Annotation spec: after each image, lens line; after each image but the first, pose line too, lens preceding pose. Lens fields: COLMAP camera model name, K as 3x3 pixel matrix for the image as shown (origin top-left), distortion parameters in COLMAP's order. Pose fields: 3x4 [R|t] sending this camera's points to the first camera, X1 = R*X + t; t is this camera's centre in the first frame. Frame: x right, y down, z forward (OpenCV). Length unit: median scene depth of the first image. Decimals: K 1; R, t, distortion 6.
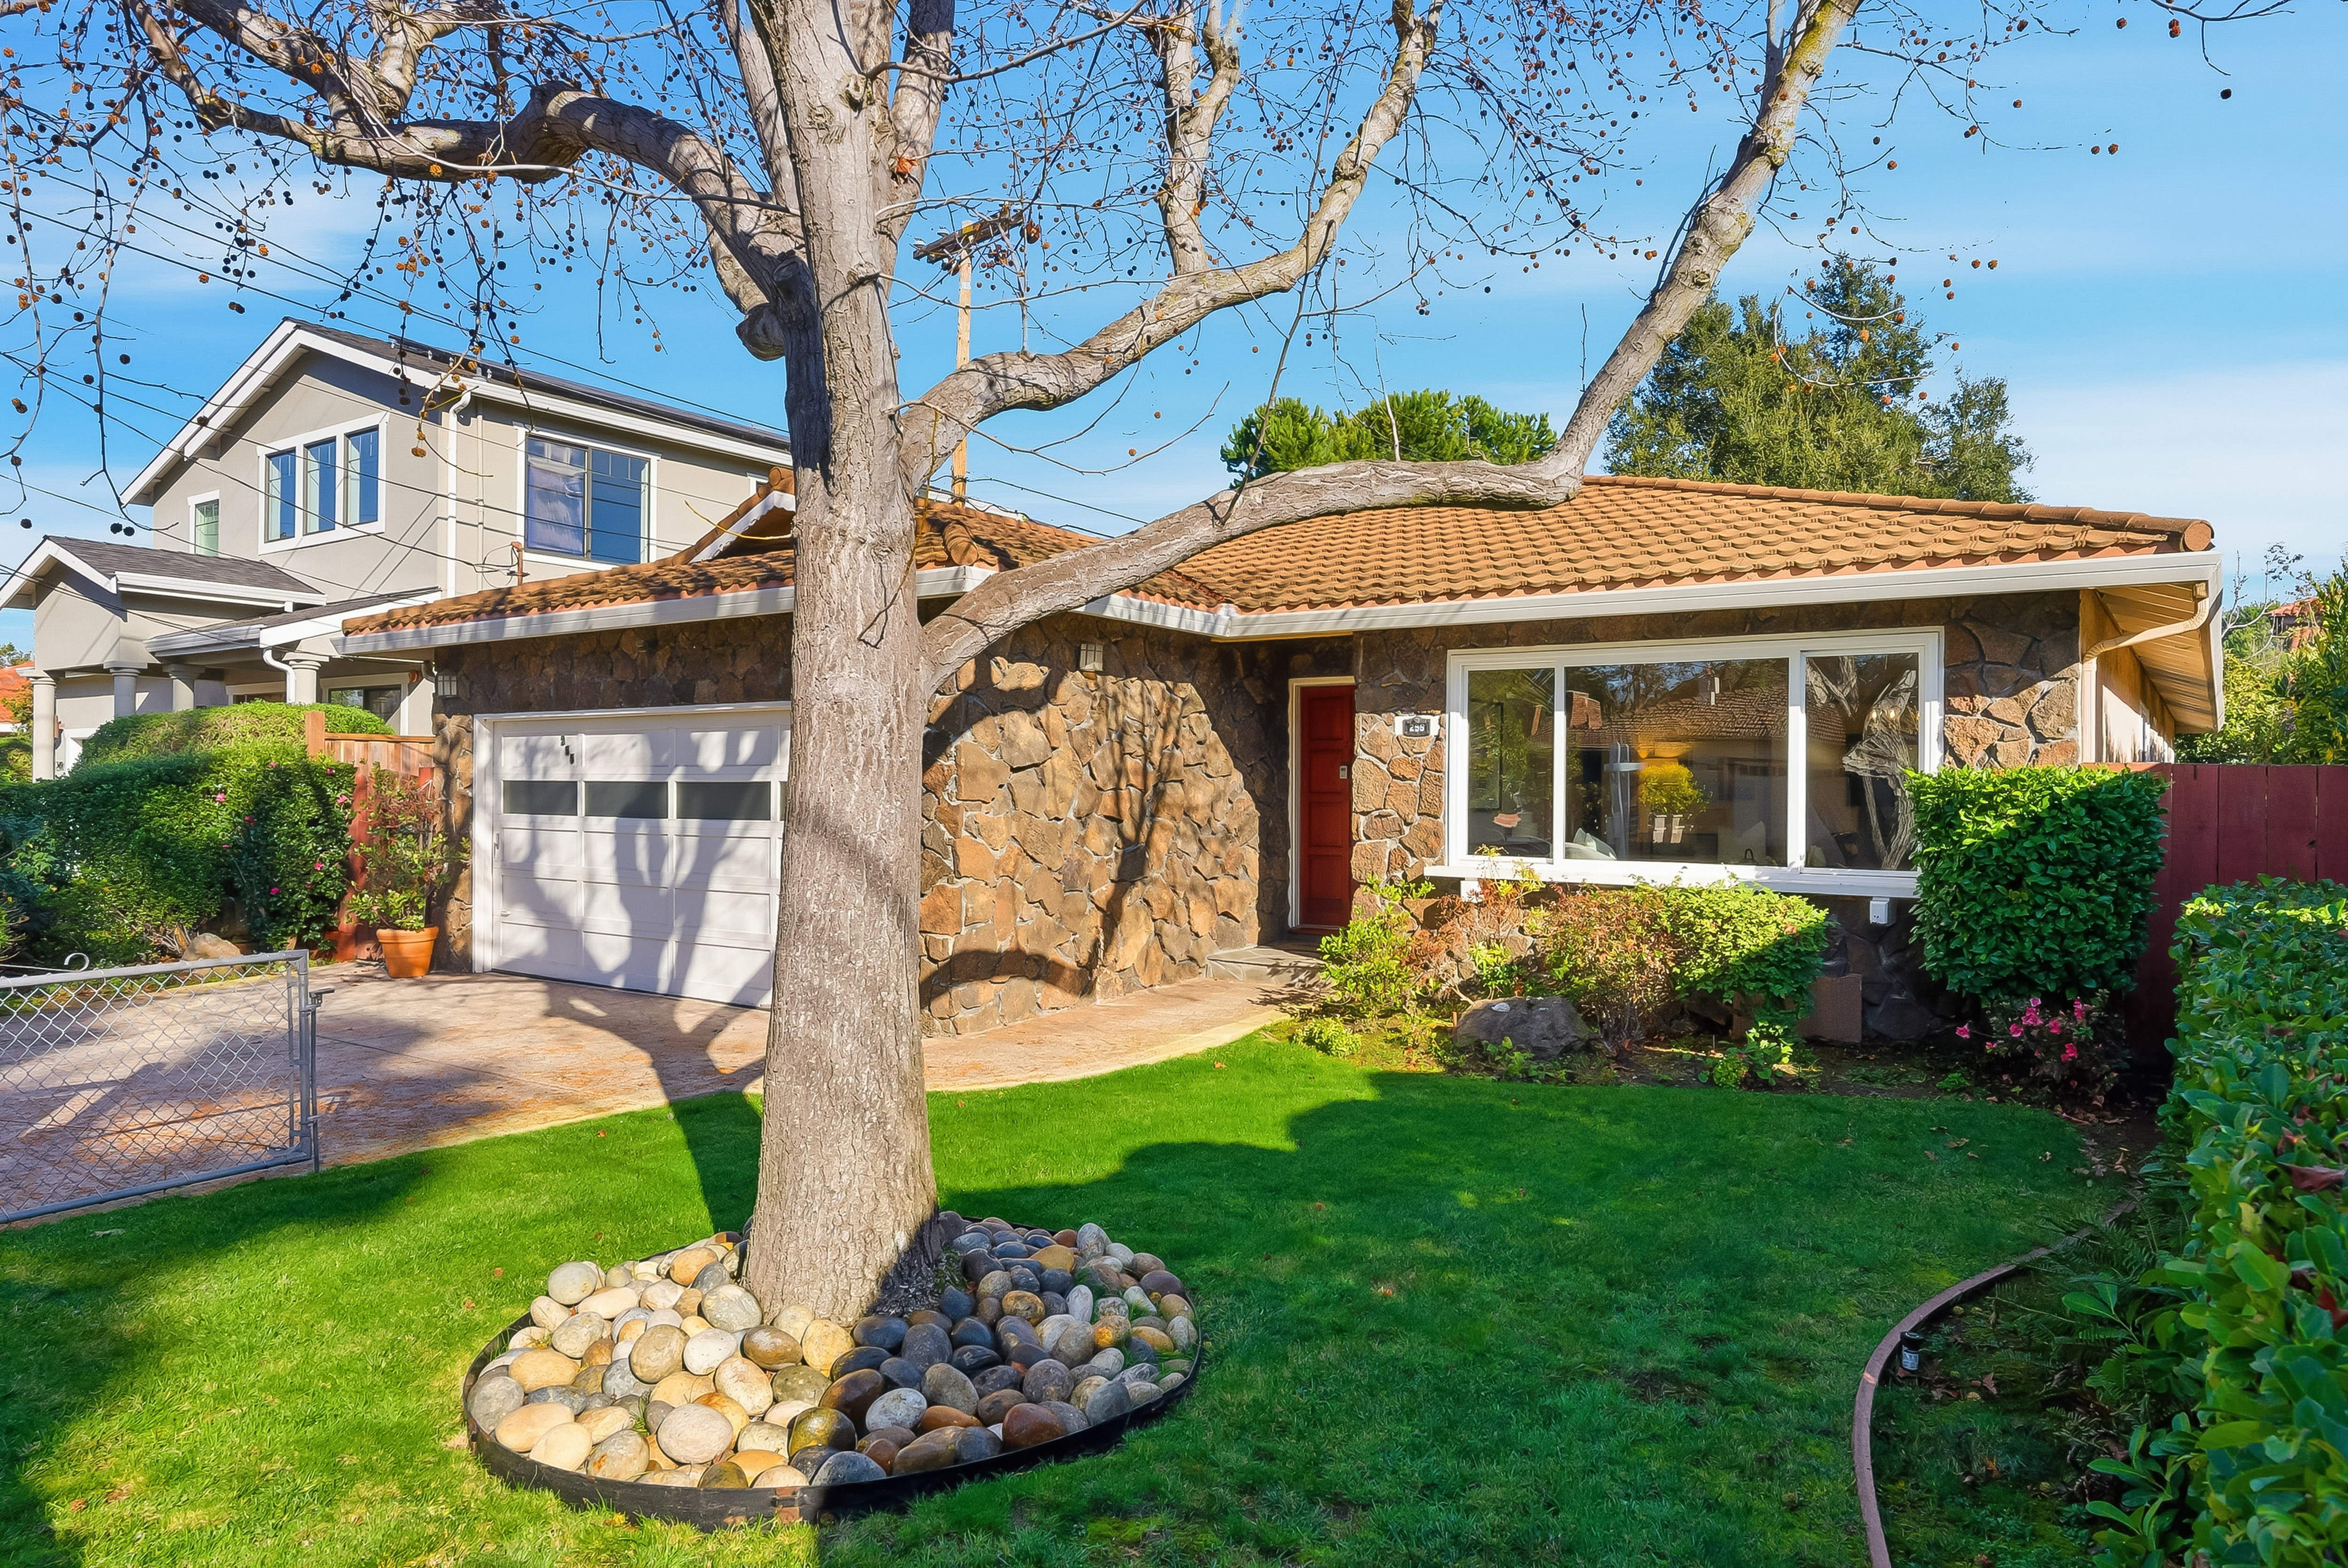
lens RADIAL K [[1479.0, 0, 1184.8], [0, 1479.0, 776.9], [0, 0, 1]] dist [-0.008066, 0.000158]
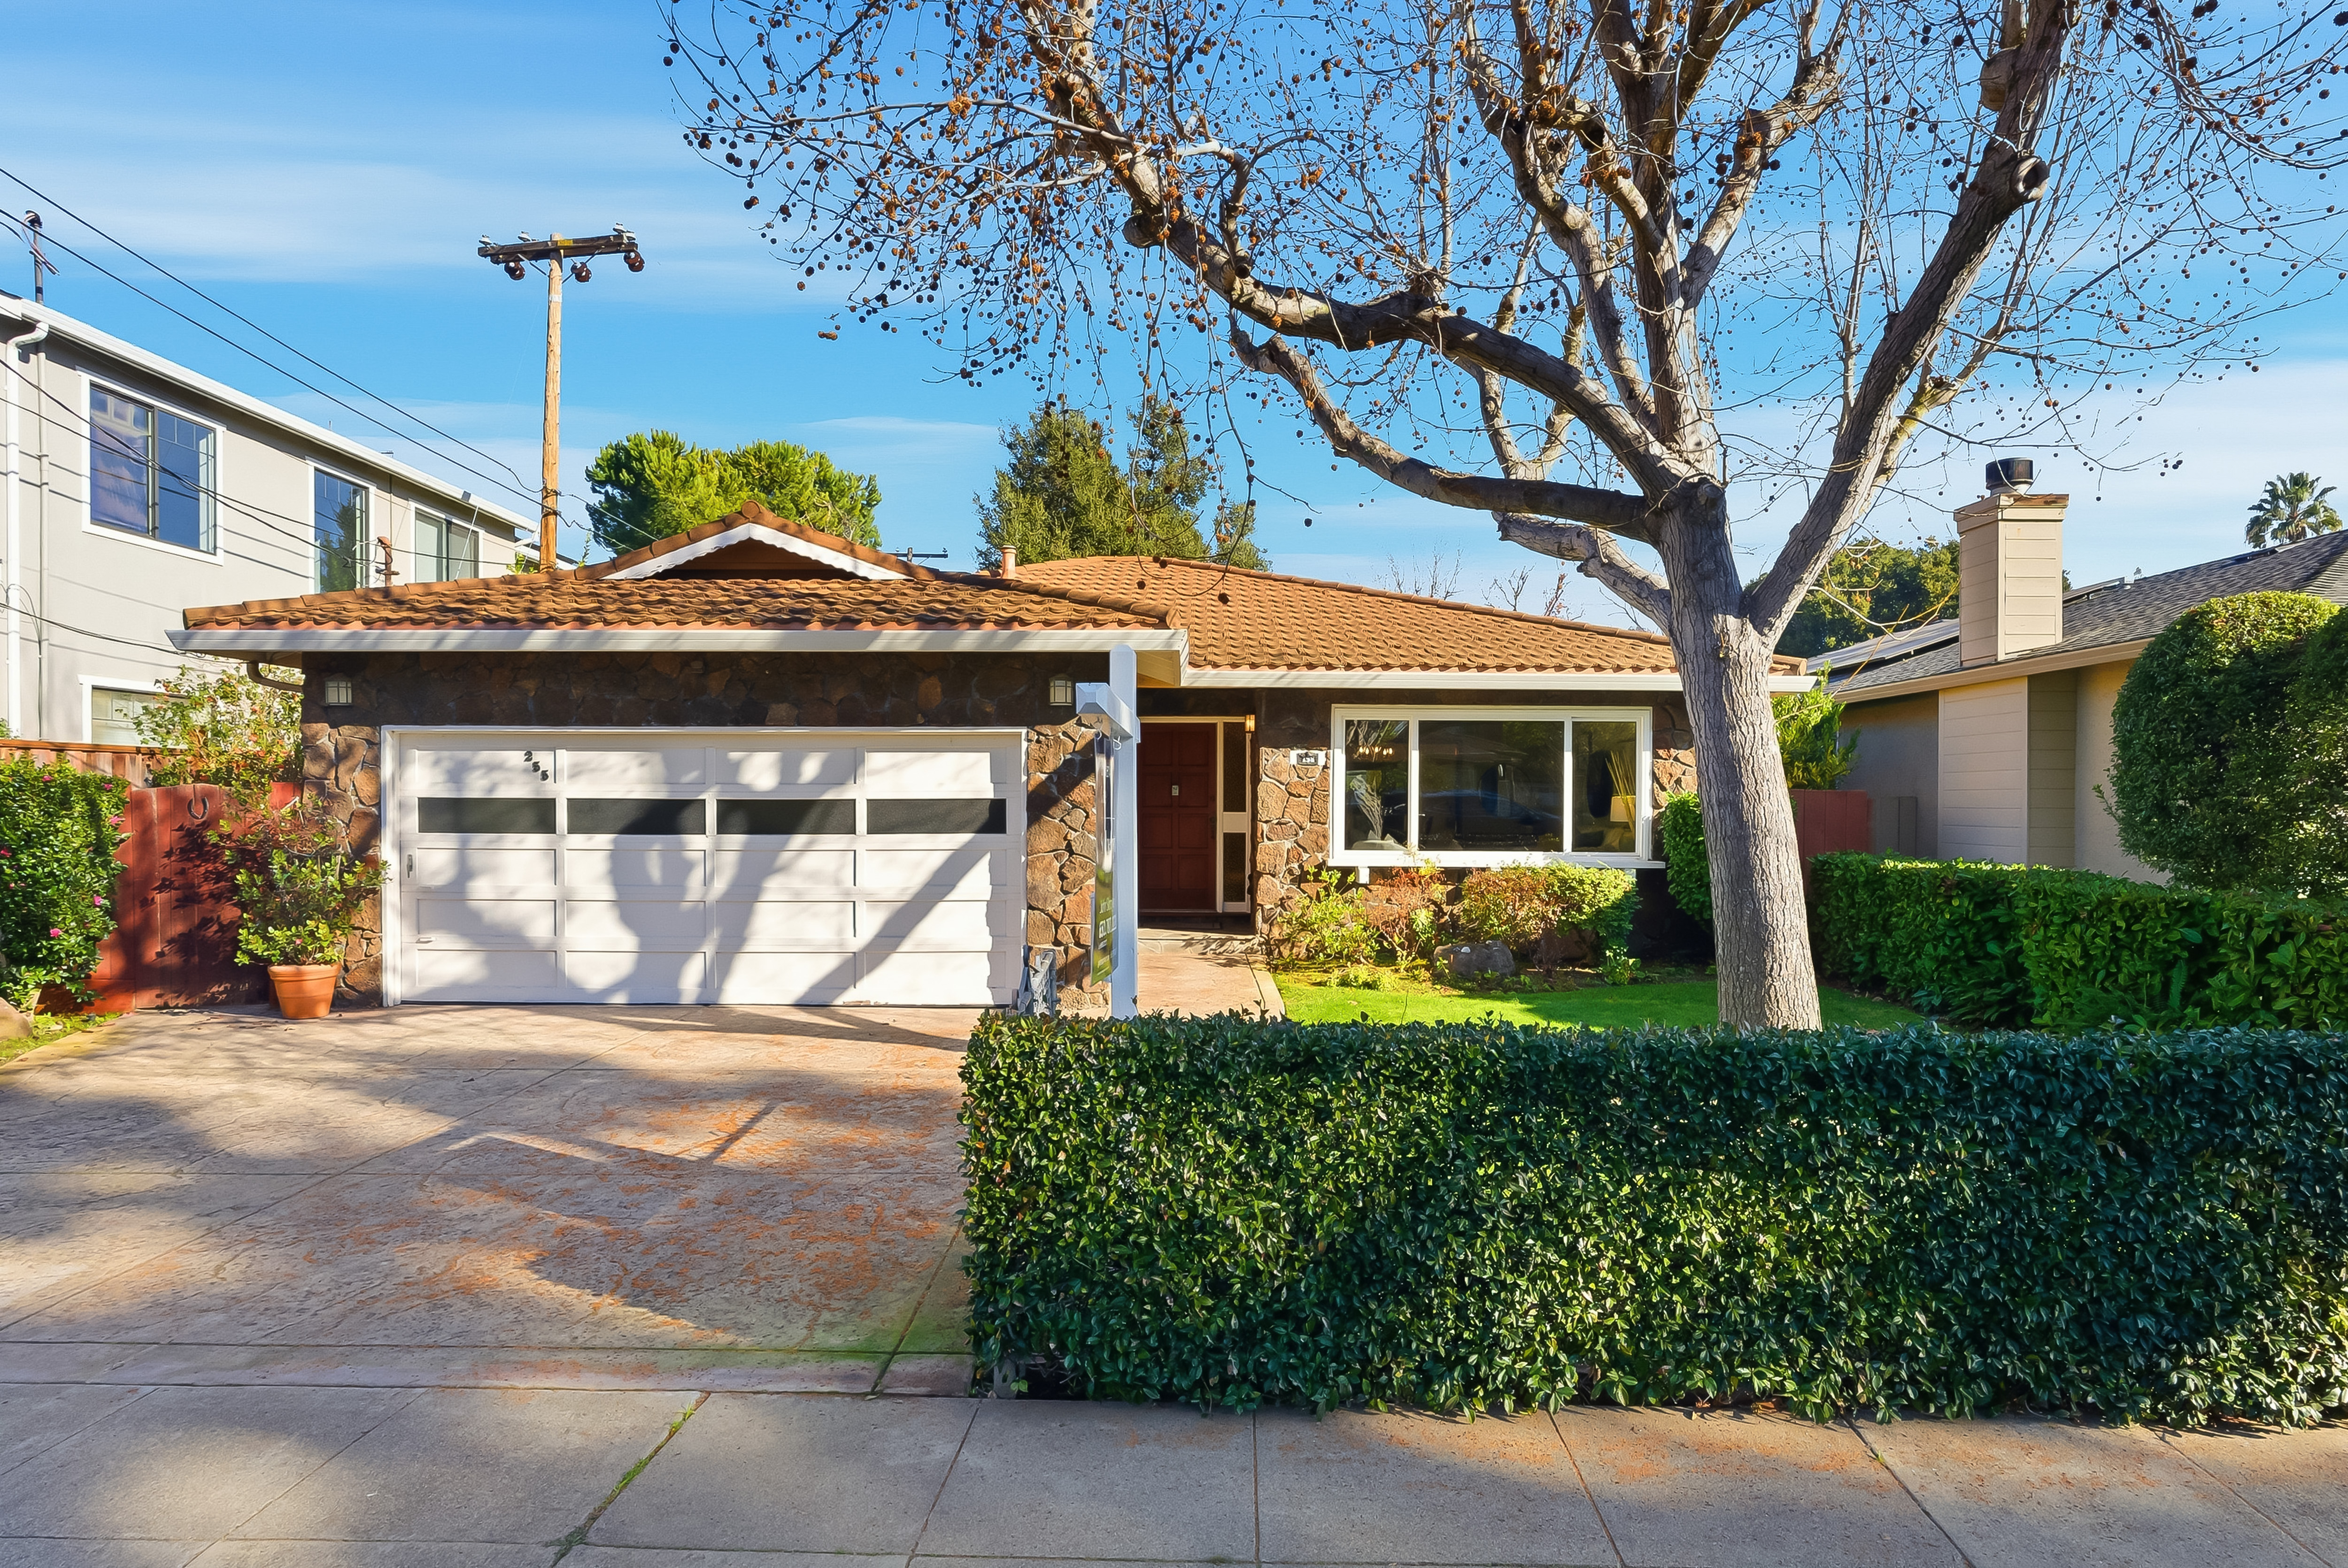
lens RADIAL K [[1310.1, 0, 1177.0], [0, 1310.1, 815.3], [0, 0, 1]] dist [-0.015681, 0.005888]
pose [[0.821567, -0.009295, 0.570036, -0.632087], [-0.003369, 0.999770, 0.021157, -0.006601], [-0.570102, -0.019302, 0.821347, 0.062729]]
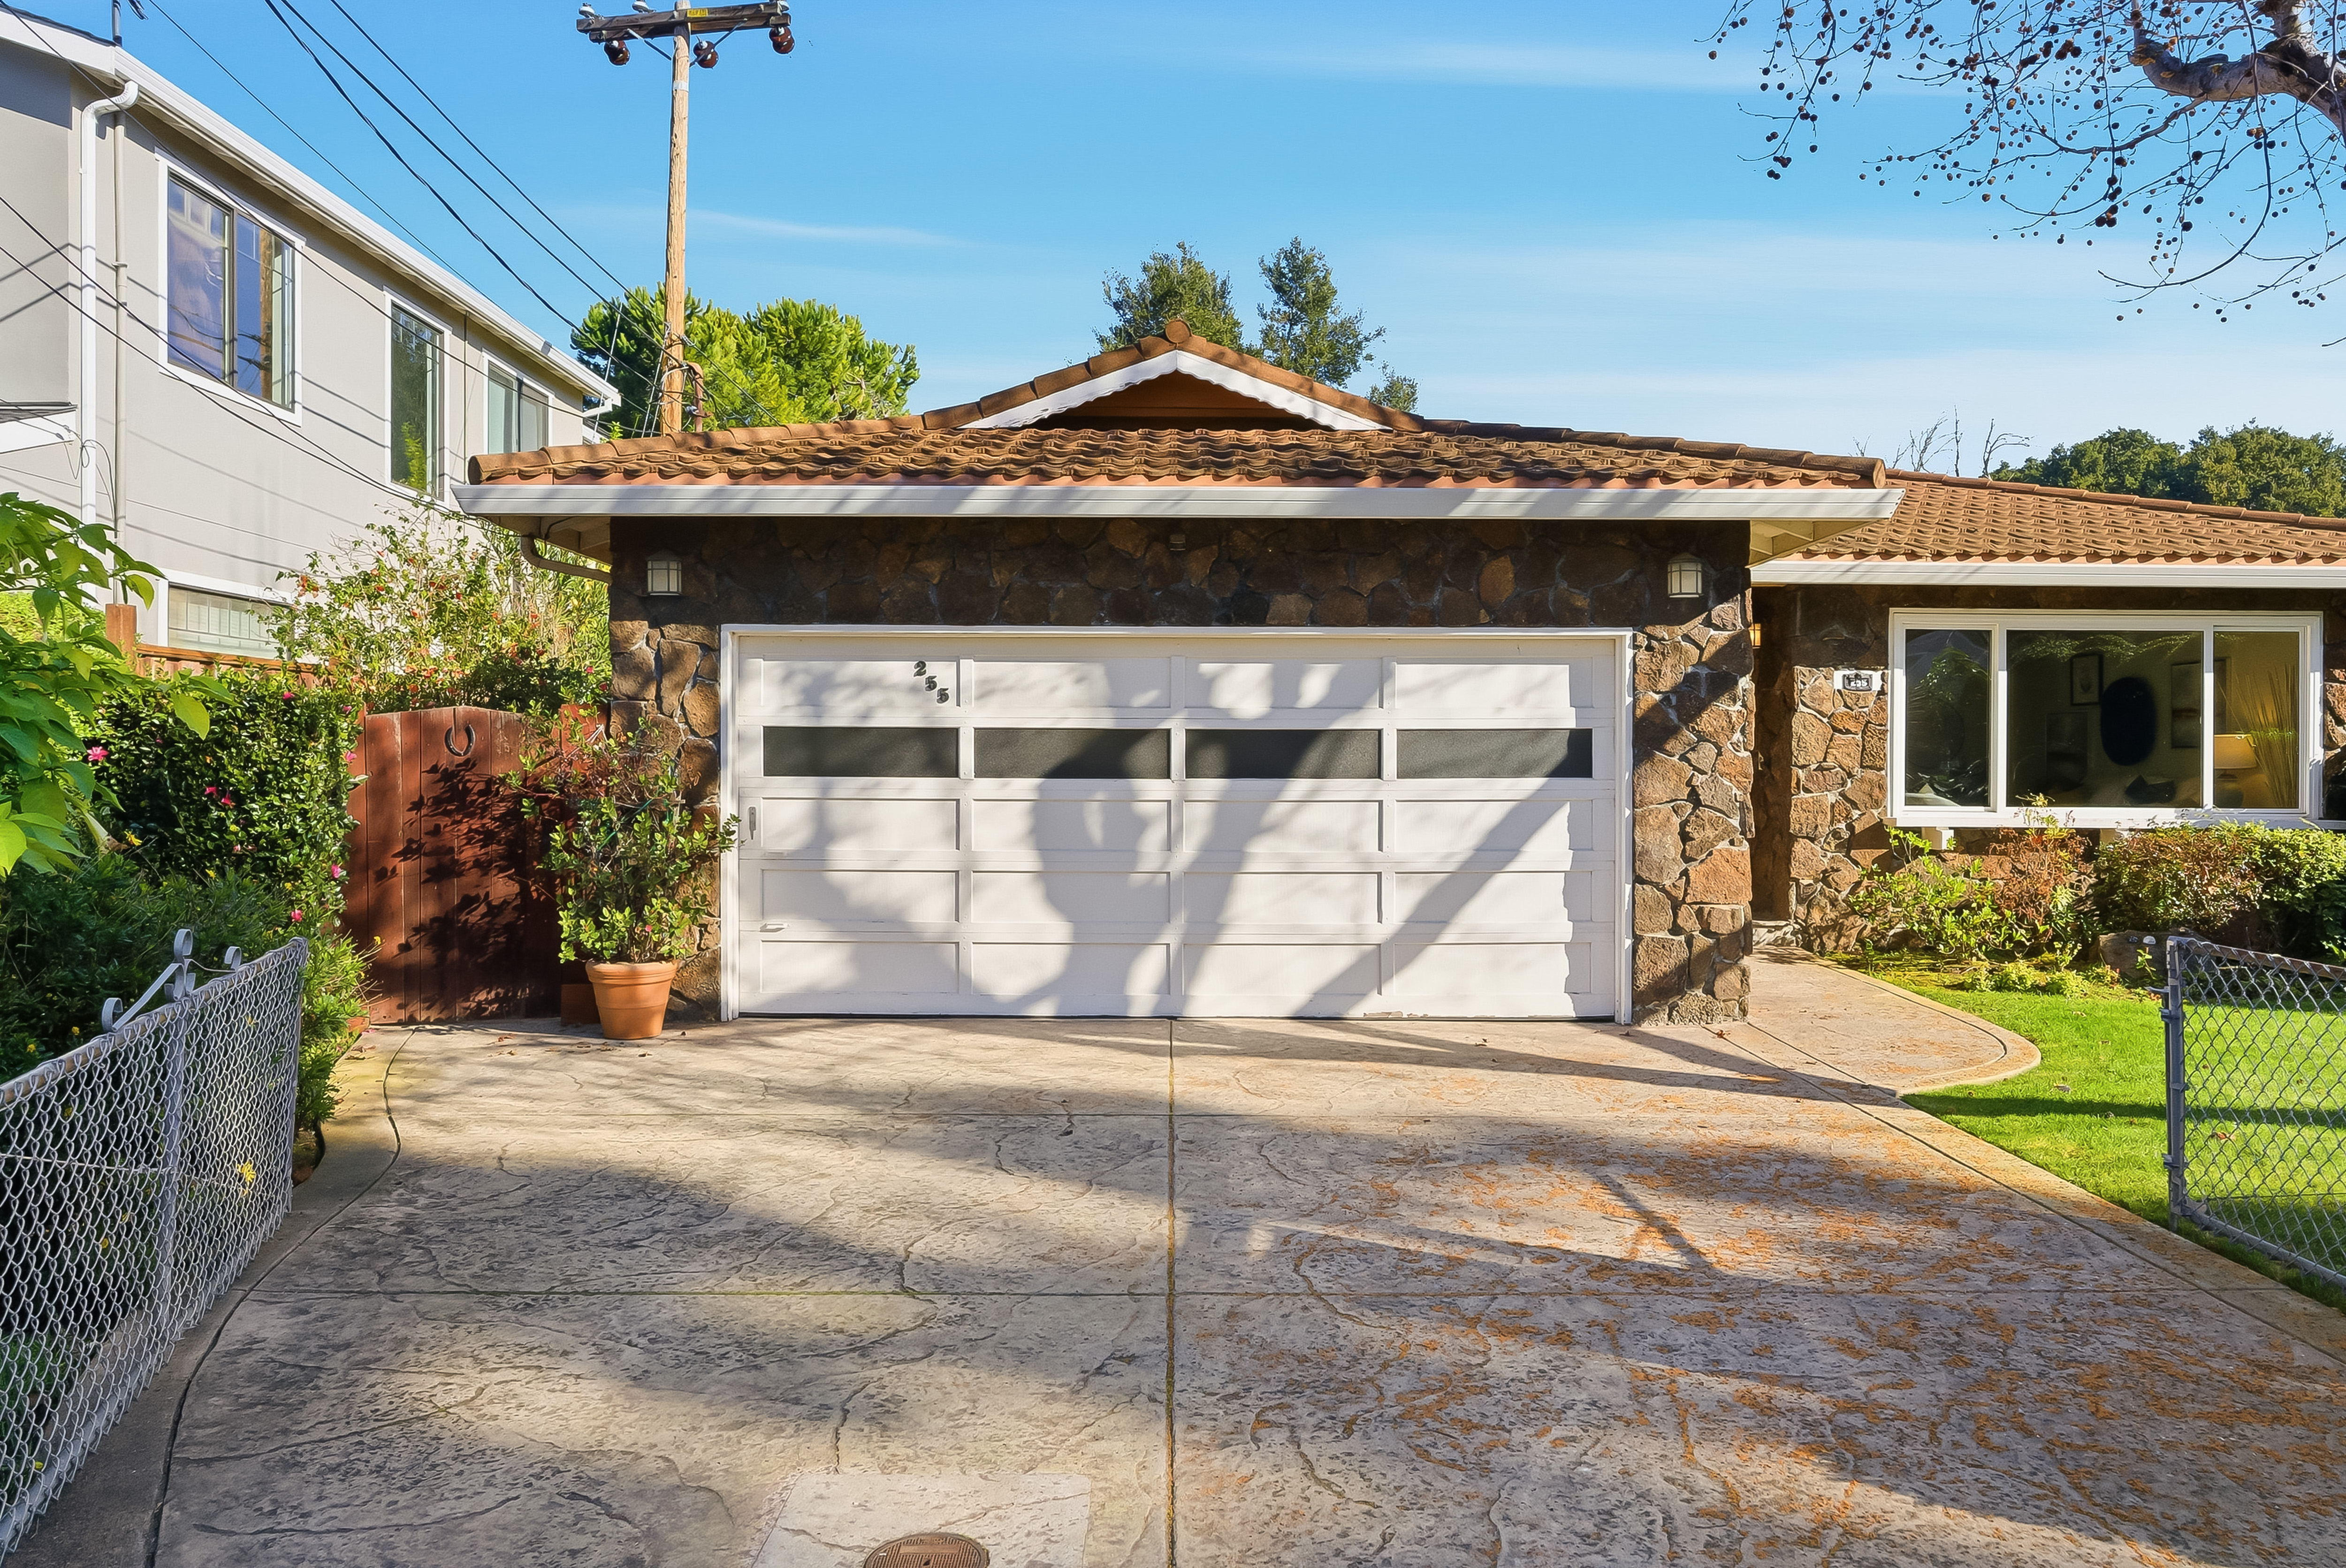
lens RADIAL K [[1601.0, 0, 1168.2], [0, 1601.0, 762.2], [0, 0, 1]] dist [-0.007987, 0.002897]
pose [[0.818508, -0.002968, 0.574488, -0.853202], [-0.004119, 0.999931, 0.011033, 0.011315], [-0.574481, -0.011397, 0.818439, 0.364819]]
